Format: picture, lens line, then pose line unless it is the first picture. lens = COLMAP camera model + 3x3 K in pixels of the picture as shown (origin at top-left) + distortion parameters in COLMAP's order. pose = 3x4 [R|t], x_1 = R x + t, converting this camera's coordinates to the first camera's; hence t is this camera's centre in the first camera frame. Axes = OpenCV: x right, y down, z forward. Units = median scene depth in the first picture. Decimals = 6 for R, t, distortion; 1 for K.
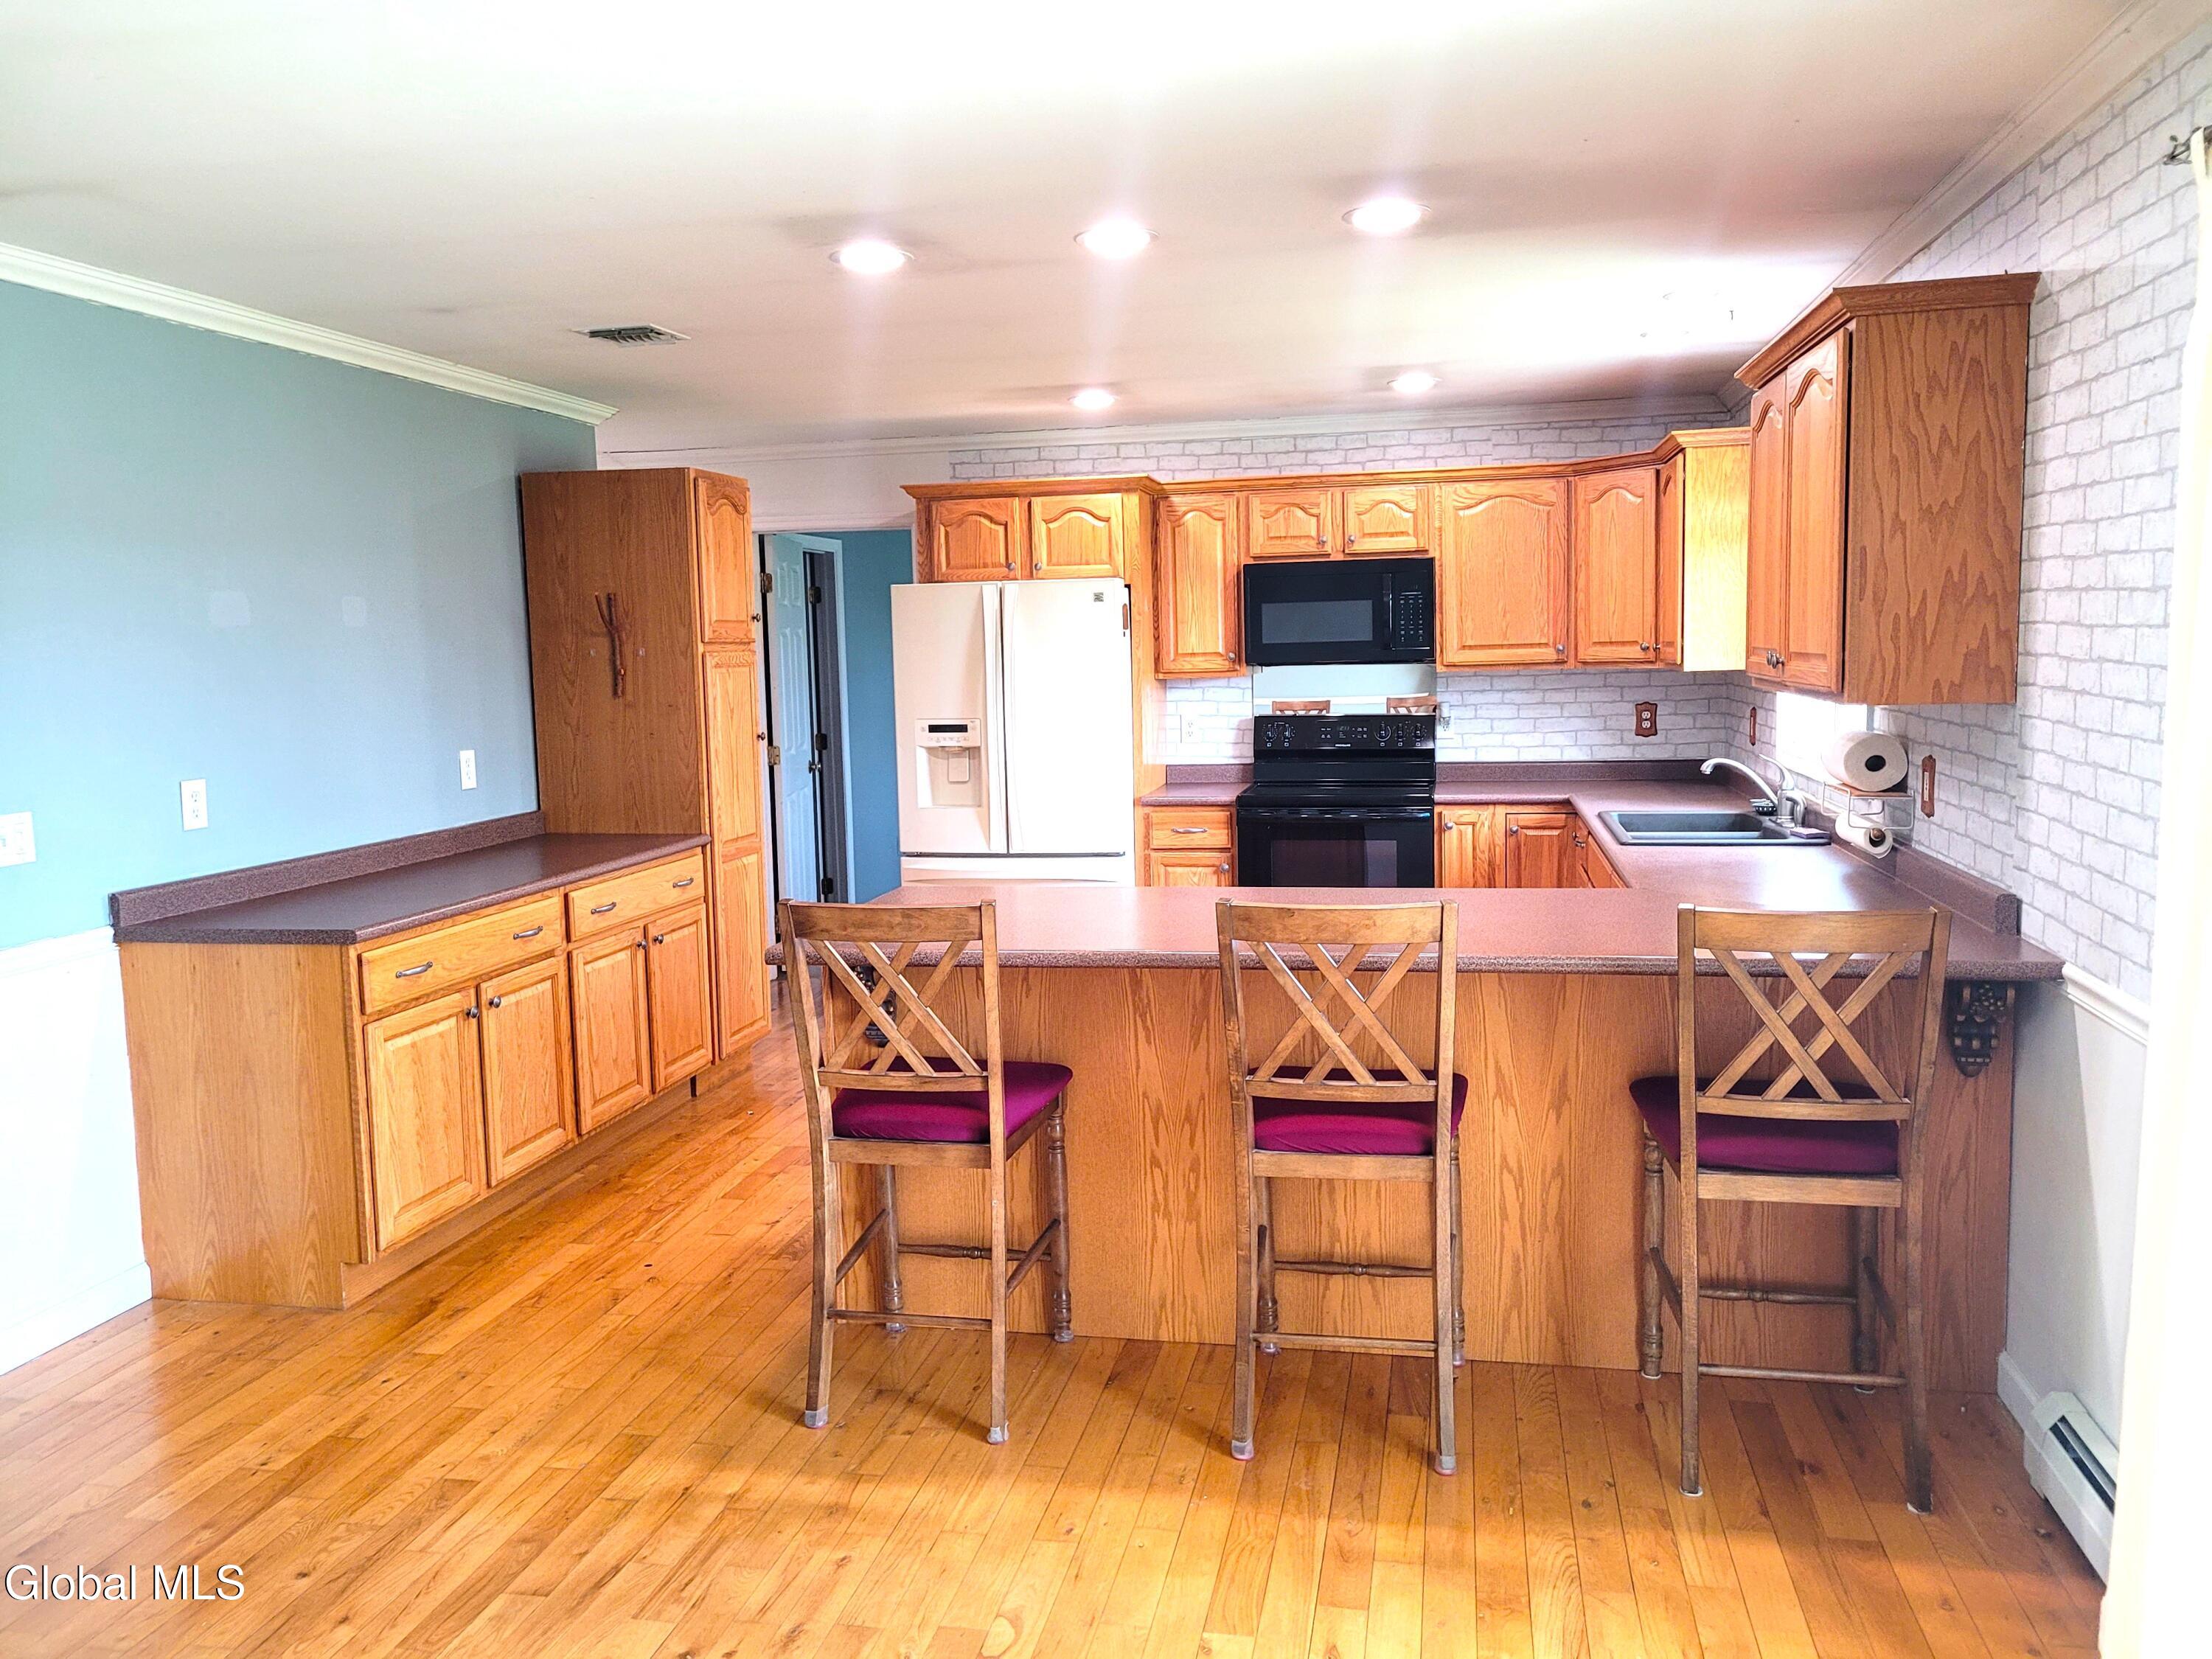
lens RADIAL K [[1666.8, 0, 1121.8], [0, 1666.8, 812.6], [0, 0, 1]] dist [0.046556, -0.029431]
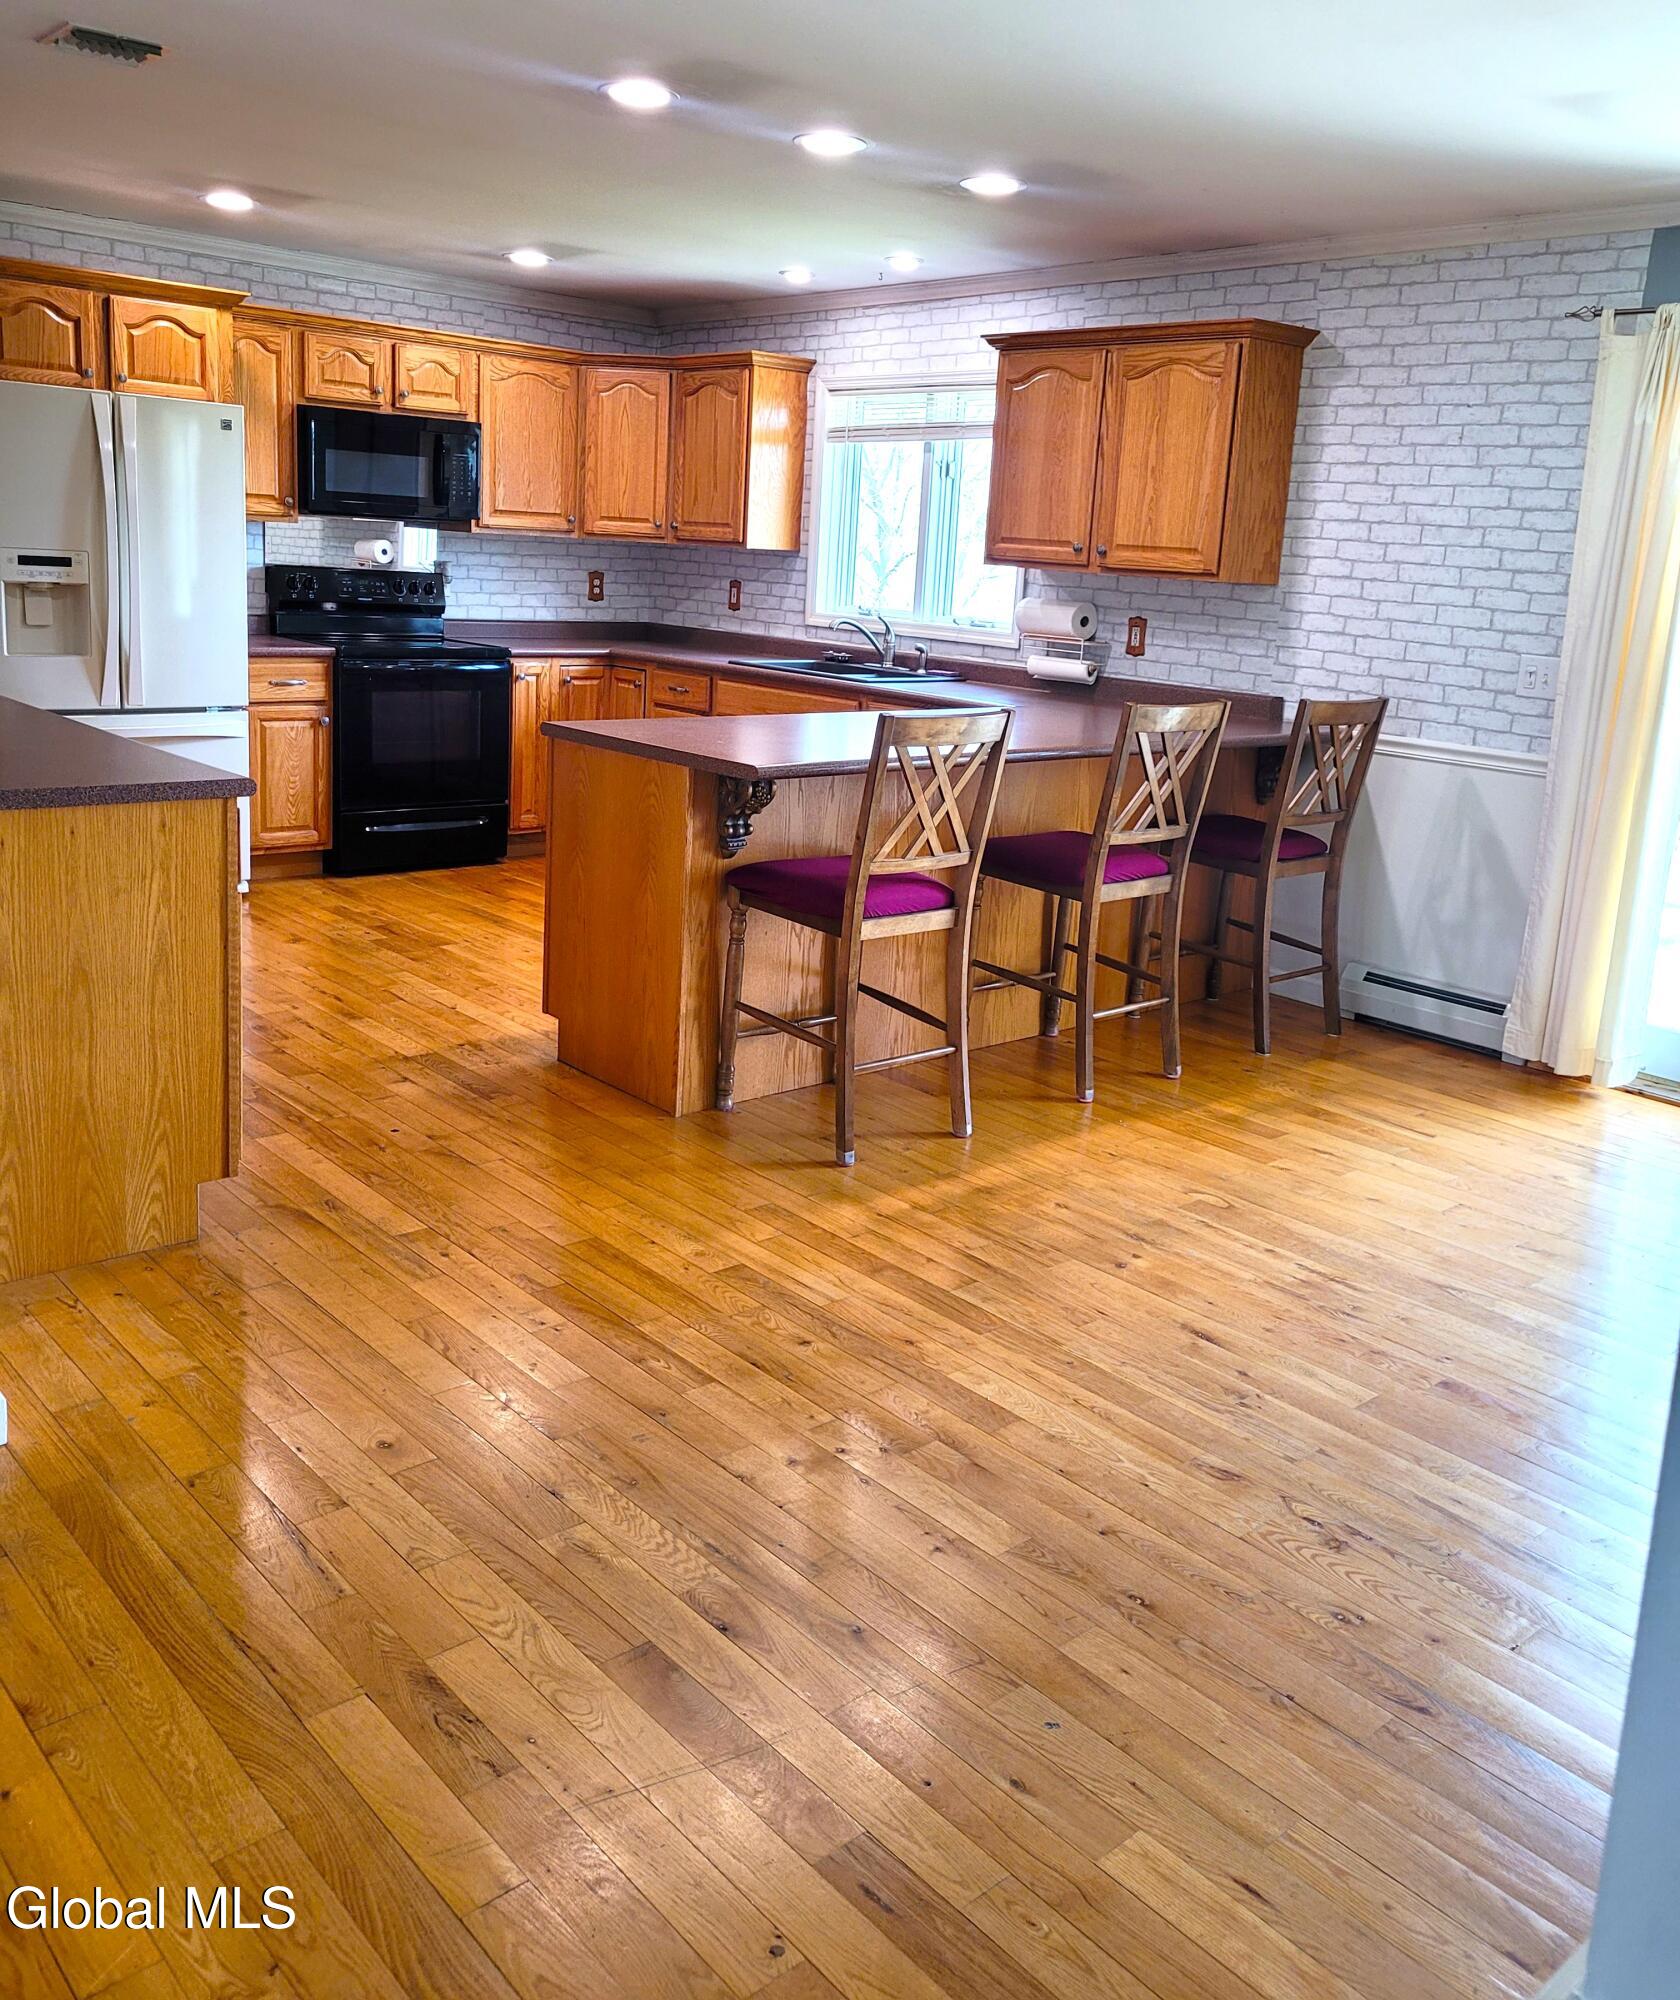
lens RADIAL K [[1690.6, 0, 849.0], [0, 1690.6, 865.9], [0, 0, 1]] dist [0.046224, -0.022778]
pose [[0.598616, -0.091007, 0.795850, -0.937877], [0.010874, 0.994357, 0.105527, 0.026701], [-0.800962, -0.054516, 0.596227, 0.254845]]
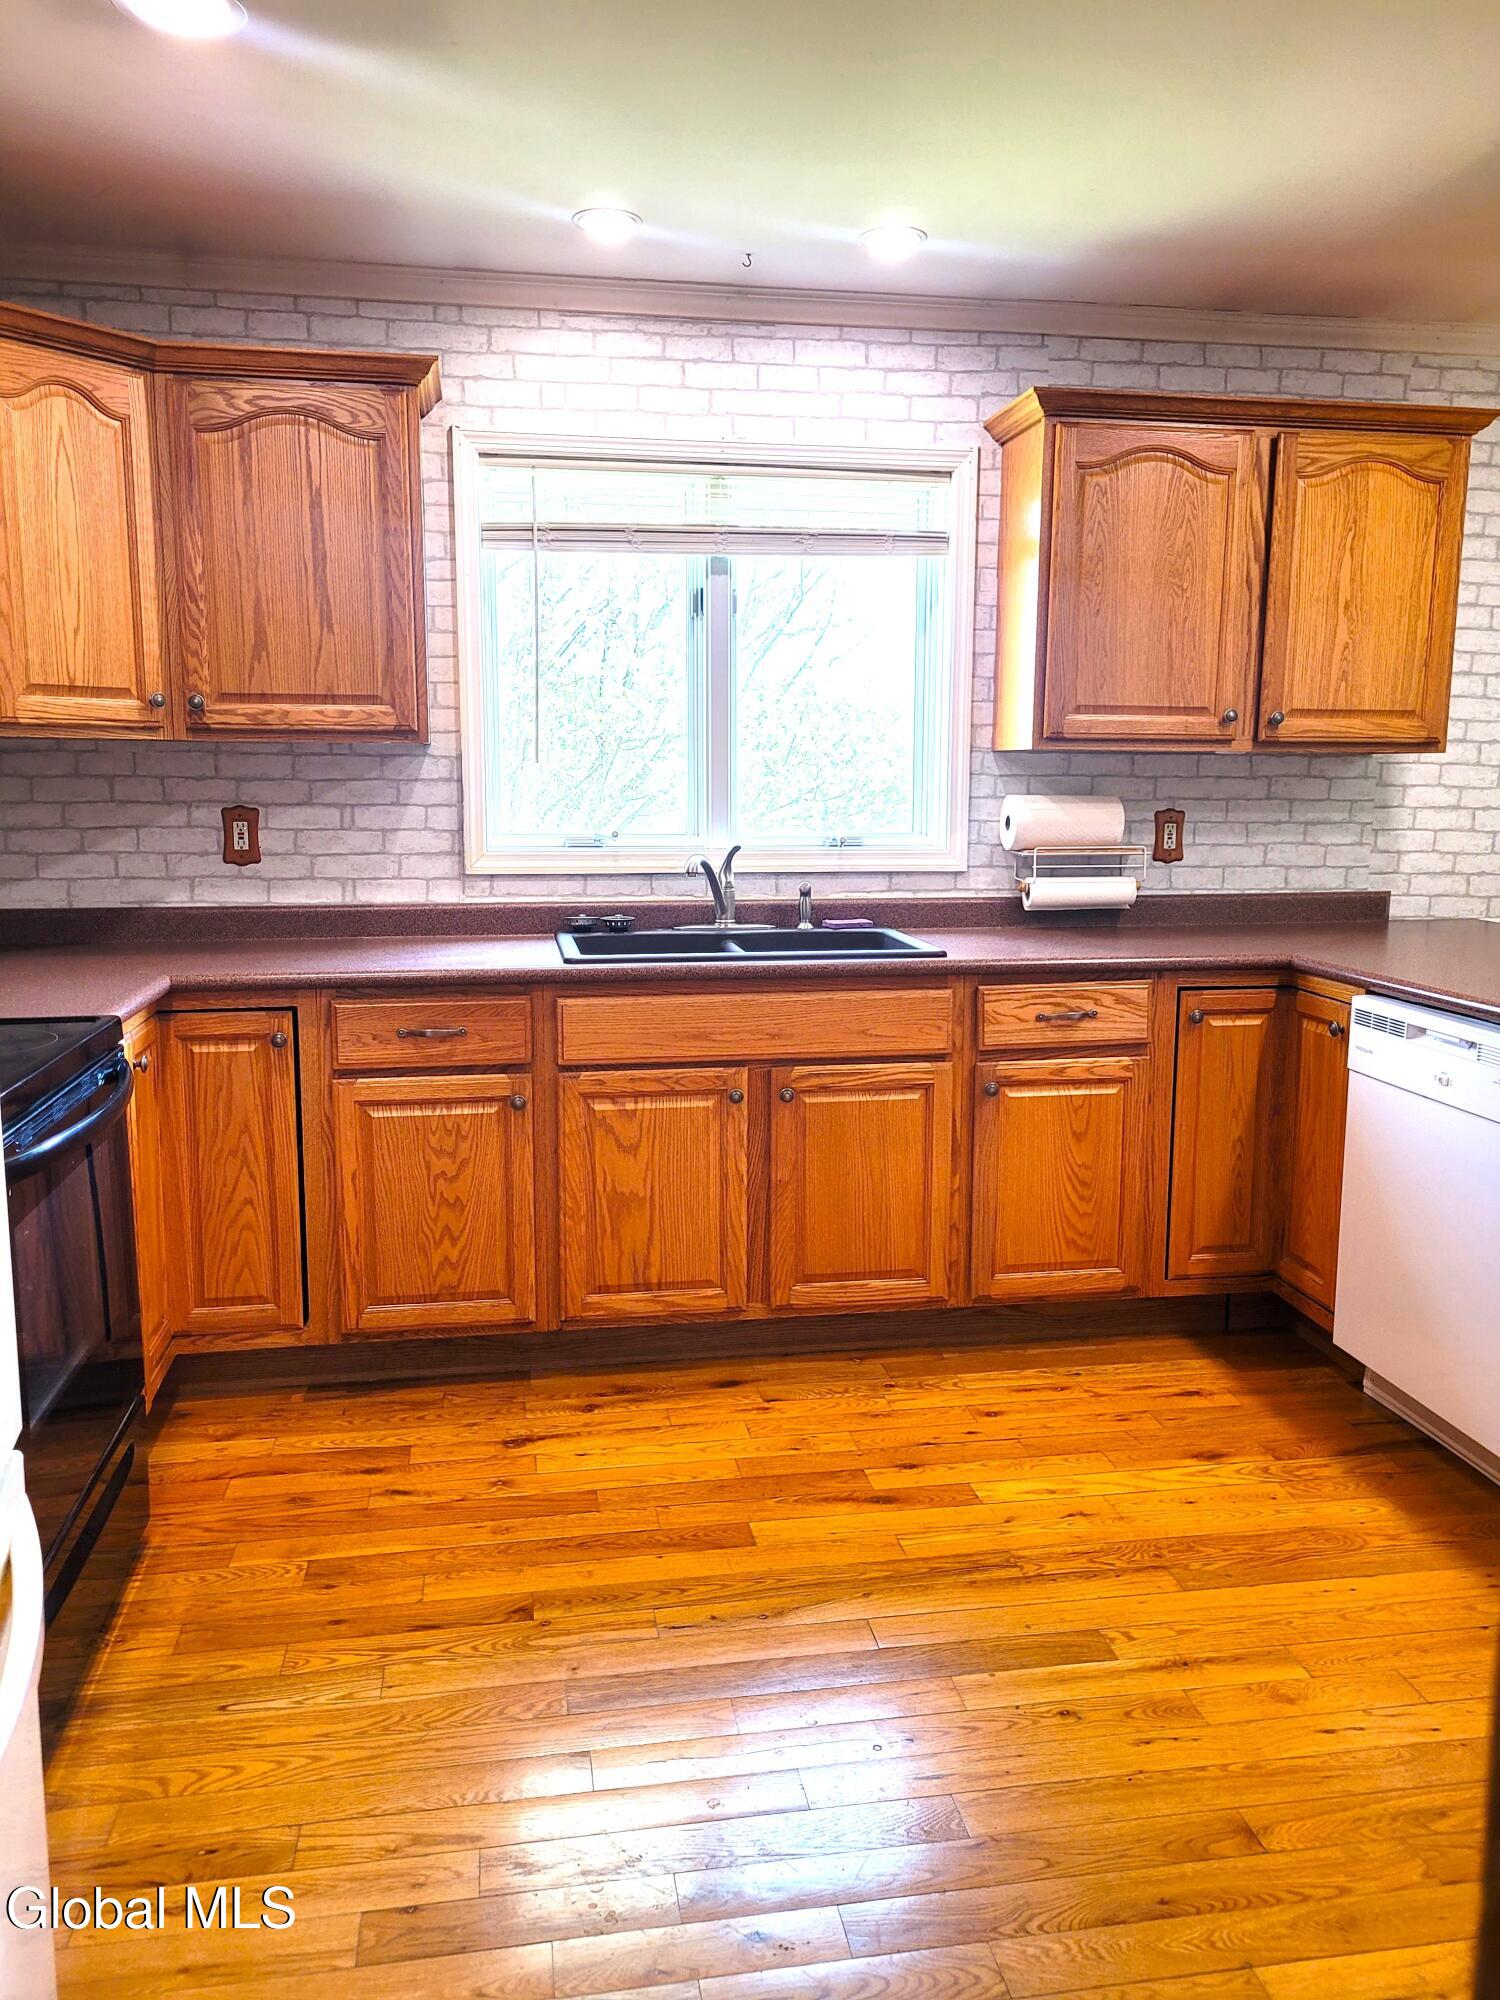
lens RADIAL K [[1507.1, 0, 746.5], [0, 1507.1, 990.0], [0, 0, 1]] dist [0.046556, -0.029431]
pose [[-0.355698, -0.111979, 0.927868, -0.383499], [0.100614, 0.982438, 0.157136, -0.101935], [-0.929169, 0.149249, -0.338185, 1.600818]]
